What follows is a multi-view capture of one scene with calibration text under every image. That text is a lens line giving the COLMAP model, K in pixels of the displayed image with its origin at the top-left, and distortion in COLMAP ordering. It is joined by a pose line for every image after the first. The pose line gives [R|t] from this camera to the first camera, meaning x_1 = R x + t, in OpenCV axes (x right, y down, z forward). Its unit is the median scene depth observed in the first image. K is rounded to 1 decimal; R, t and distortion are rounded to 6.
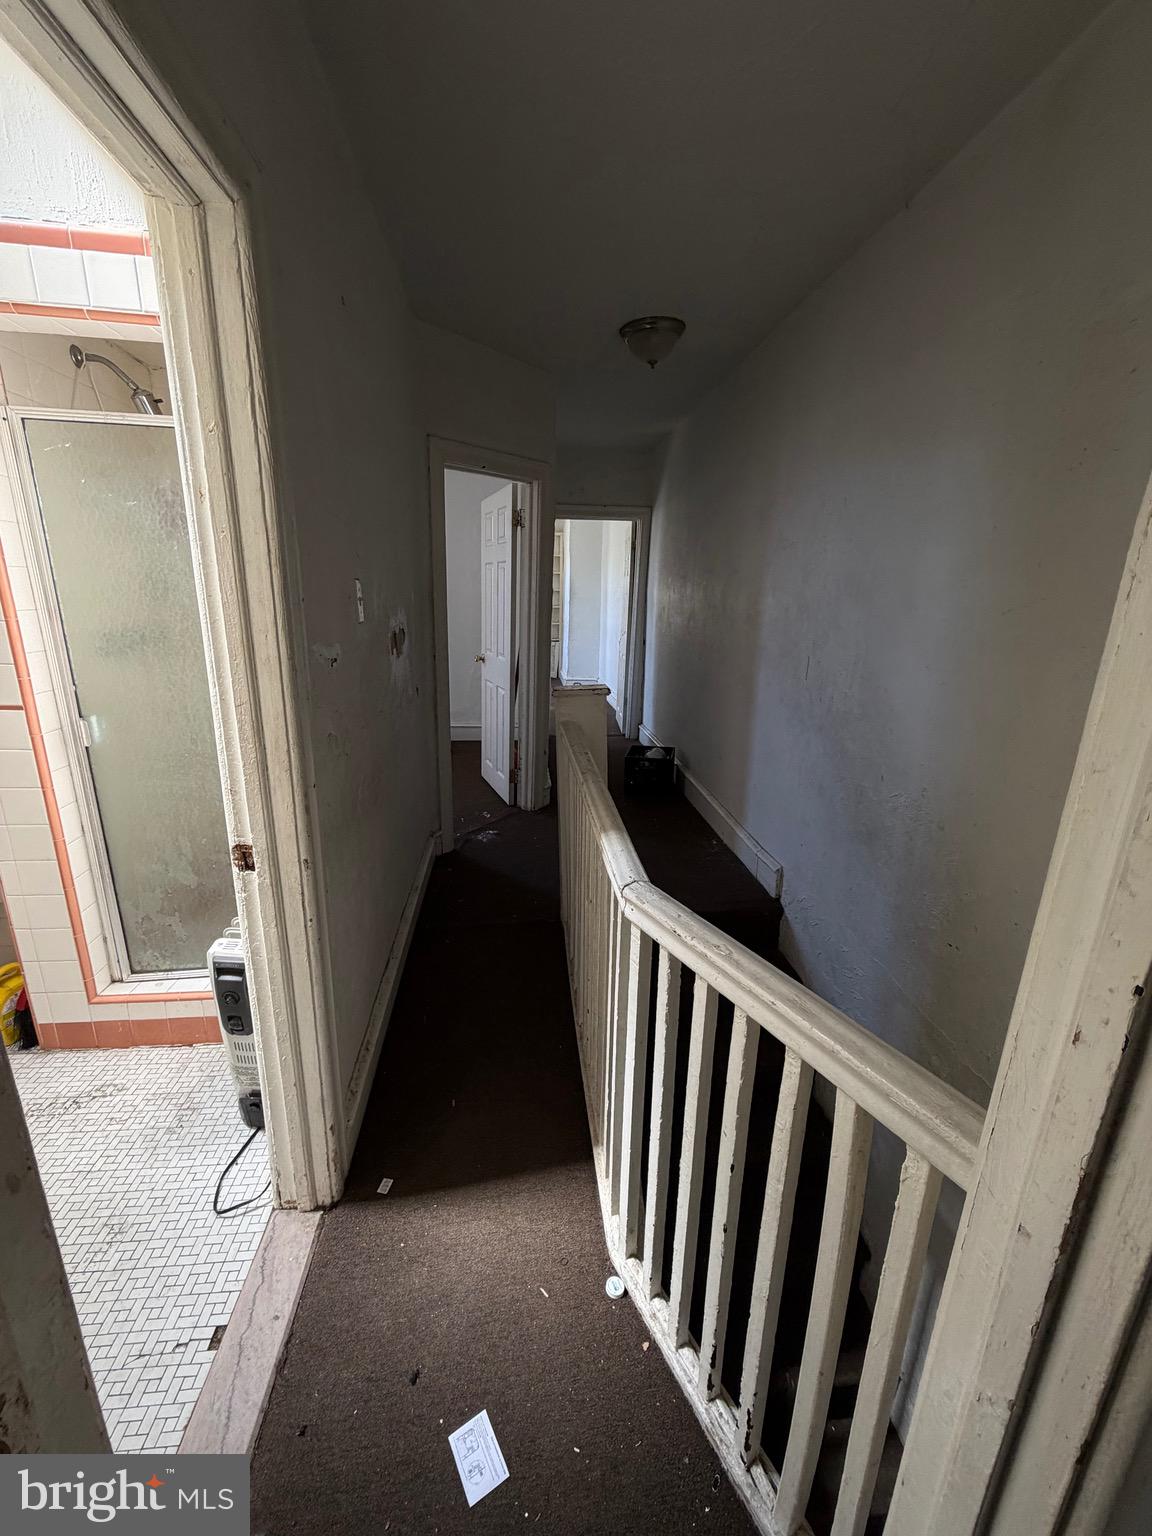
lens RADIAL K [[611.2, 0, 576.6], [0, 611.2, 763.6], [0, 0, 1]] dist [0.001197, -0.000306]
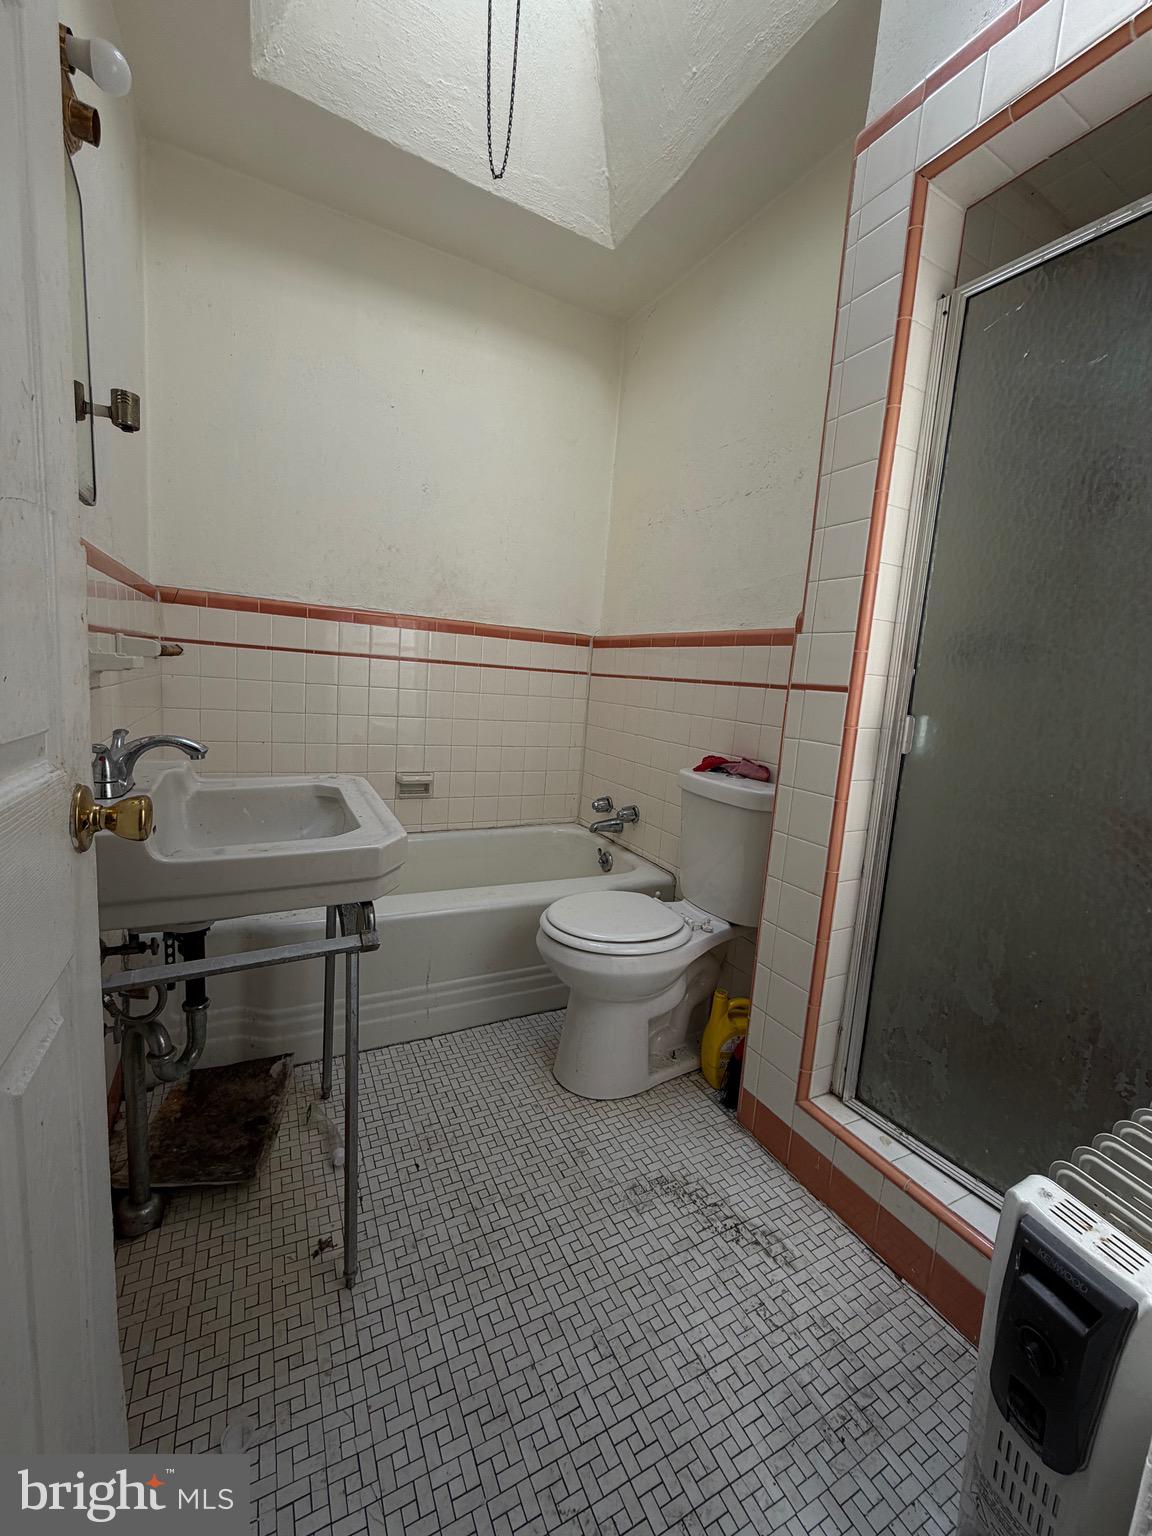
lens RADIAL K [[611.2, 0, 576.6], [0, 611.2, 763.6], [0, 0, 1]] dist [0.001197, -0.000306]
pose [[0.384655, 0.123734, -0.914730, -0.280807], [-0.305905, 0.952062, 0.000148, 0.087257], [0.870898, 0.279763, 0.404066, 0.364276]]
